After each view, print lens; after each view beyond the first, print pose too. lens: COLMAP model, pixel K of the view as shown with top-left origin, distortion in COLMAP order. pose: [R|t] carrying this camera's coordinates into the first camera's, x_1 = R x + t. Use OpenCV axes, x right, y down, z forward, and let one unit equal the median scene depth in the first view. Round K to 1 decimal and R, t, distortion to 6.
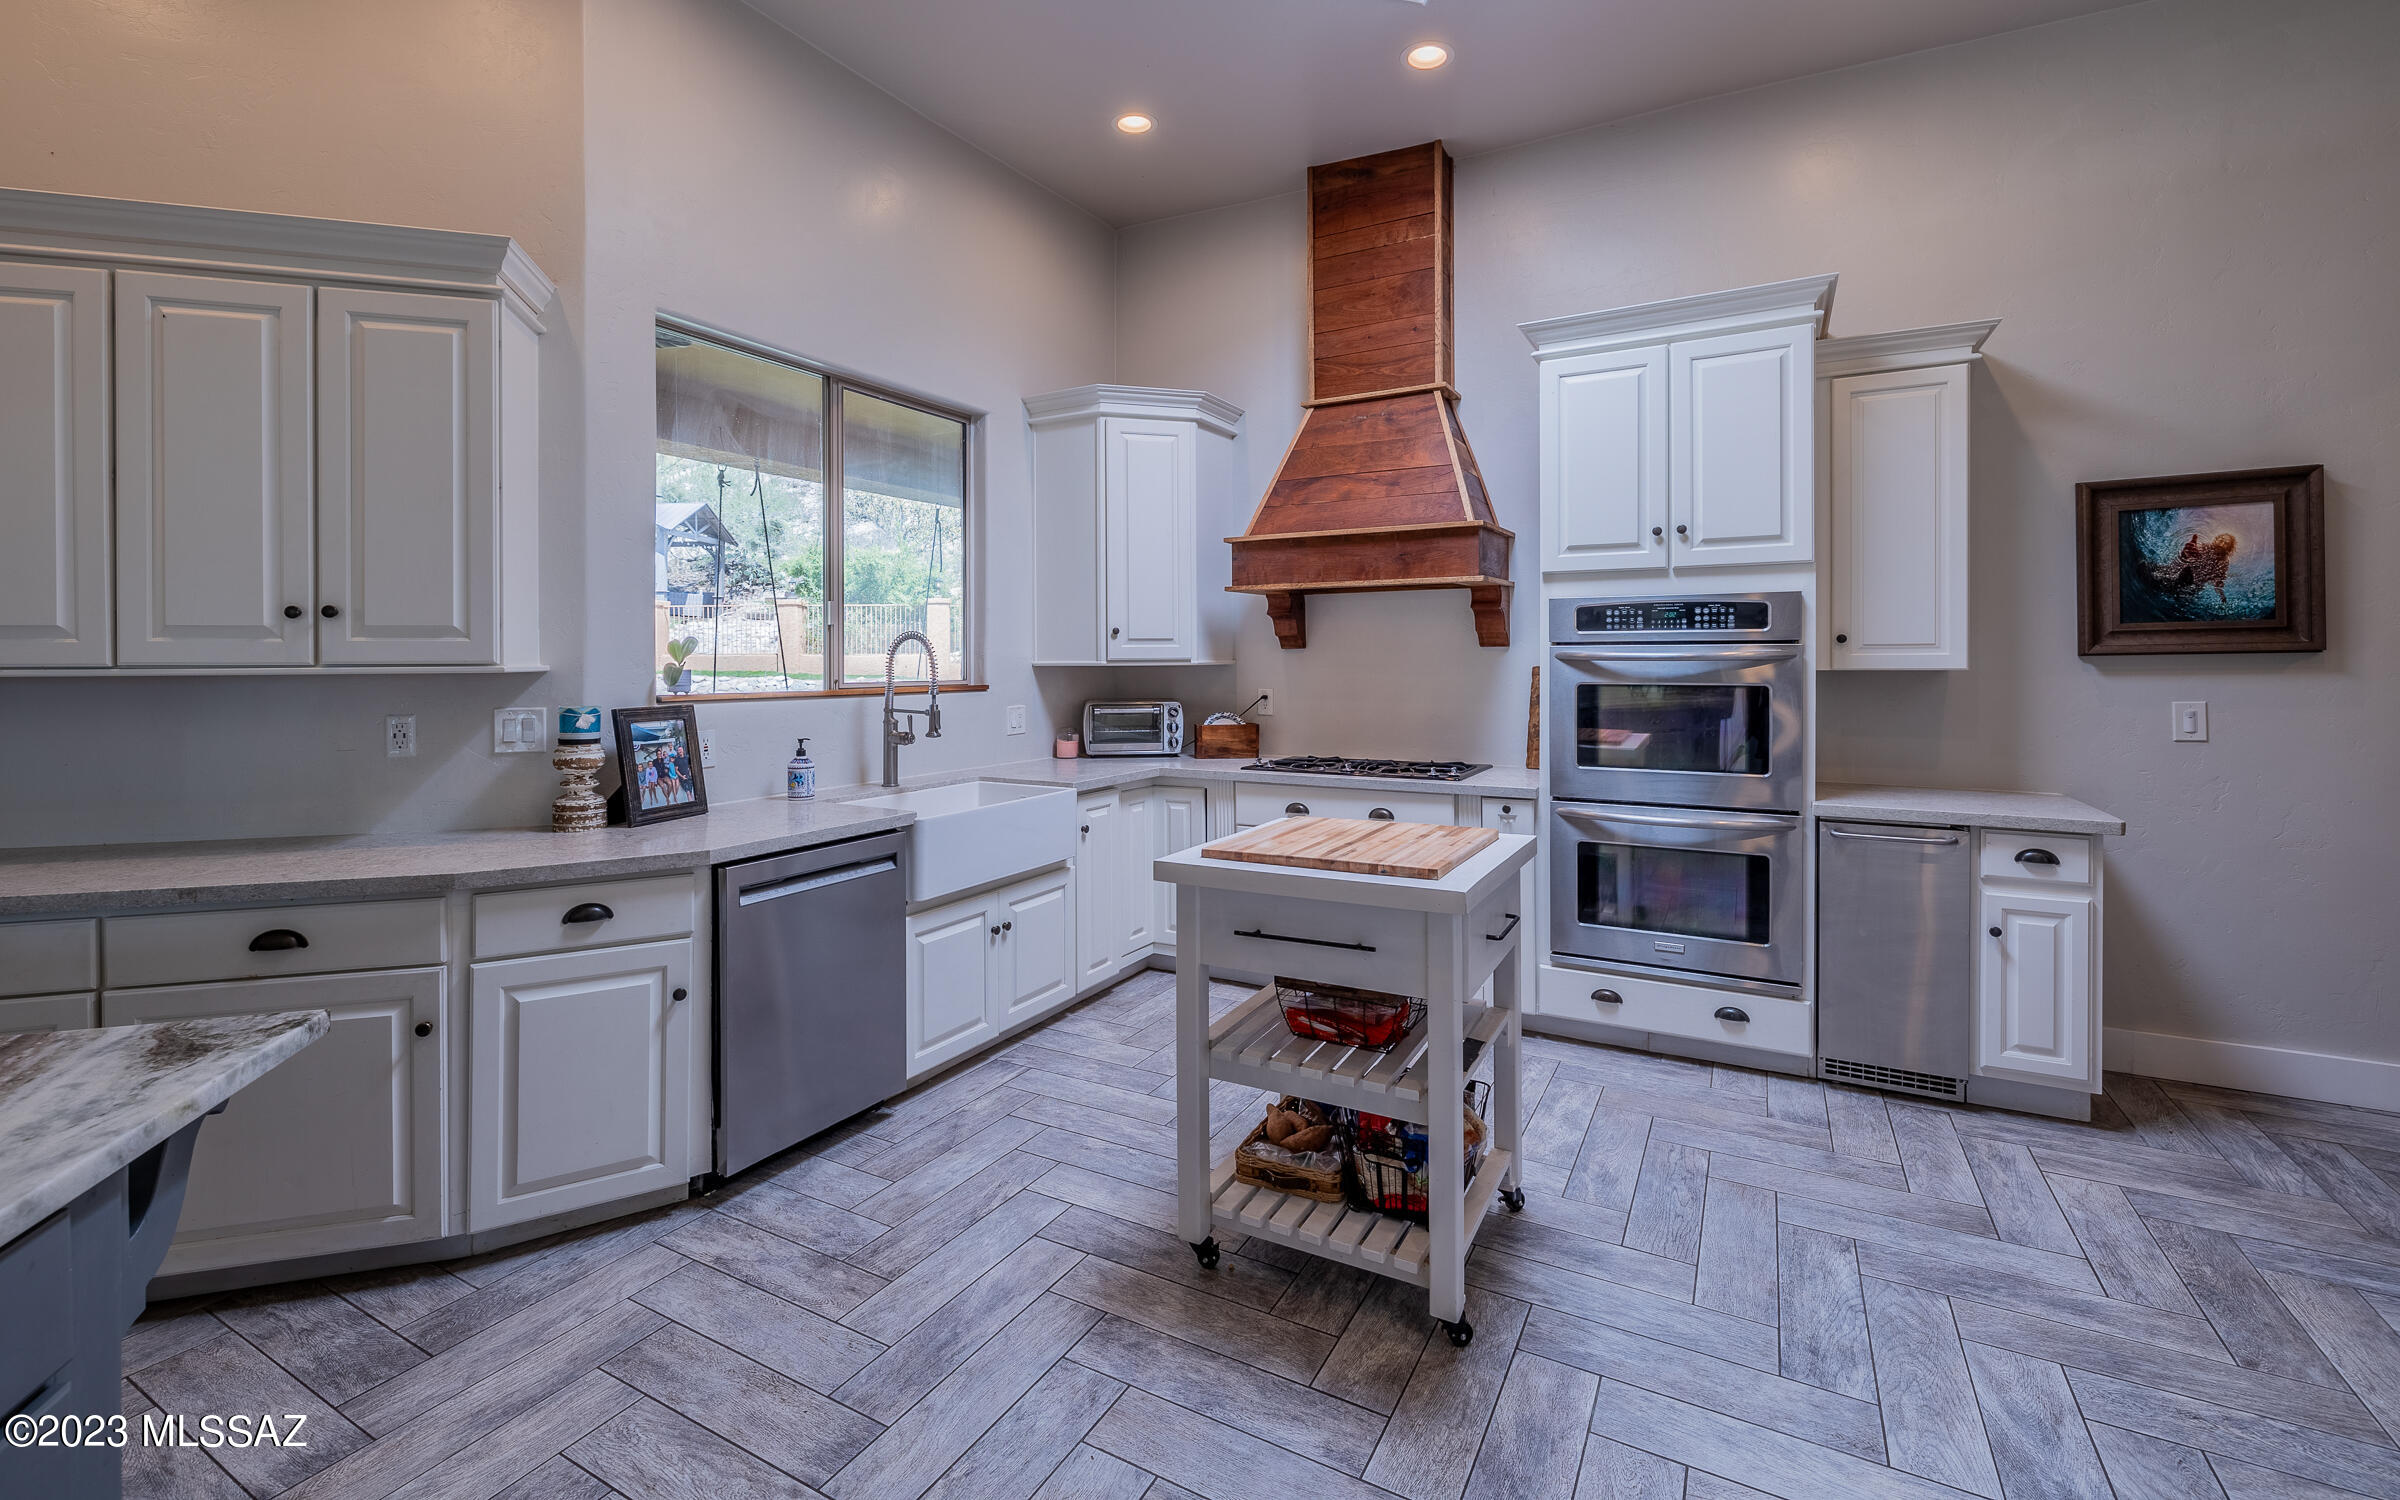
lens RADIAL K [[1041.9, 0, 1170.1], [0, 1041.9, 671.6], [0, 0, 1]] dist [0.001181, 0.000001]
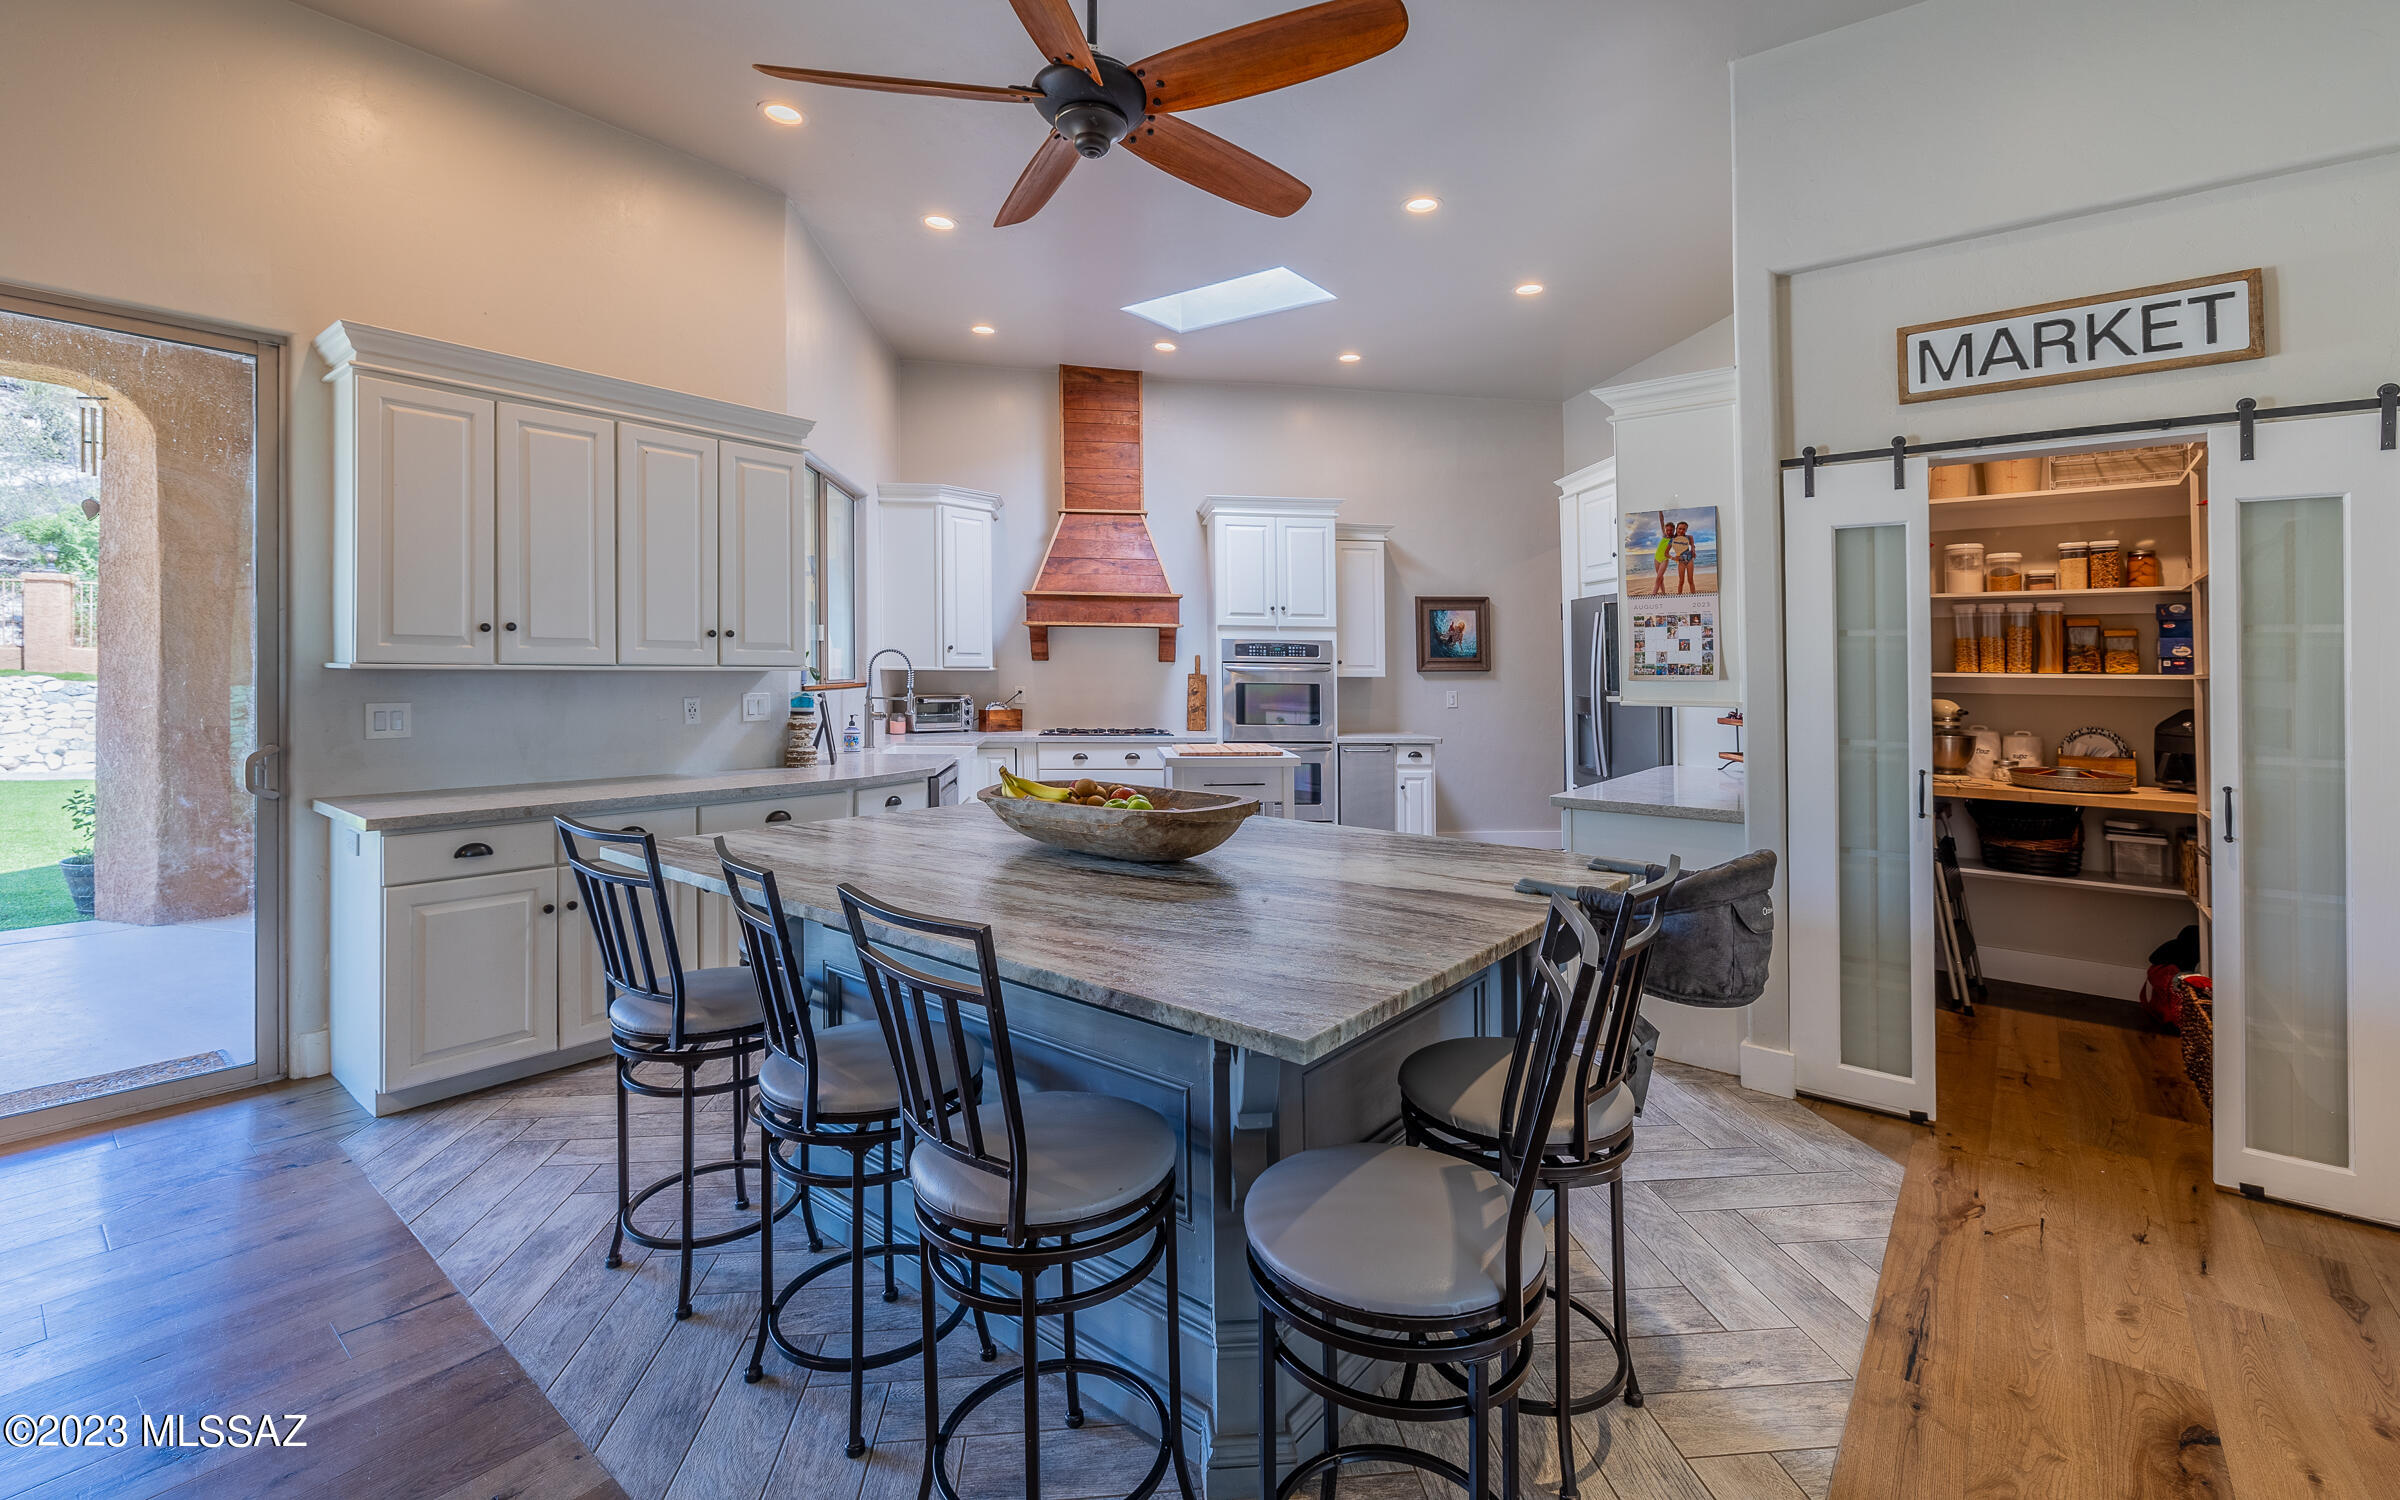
lens RADIAL K [[1041.9, 0, 1195.3], [0, 1041.9, 637.2], [0, 0, 1]] dist [0.001181, 0.000001]
pose [[0.817917, 0.030626, 0.574521, -0.852978], [-0.007802, 0.999081, -0.042150, 0.009590], [-0.575283, 0.029993, 0.817404, -0.599945]]
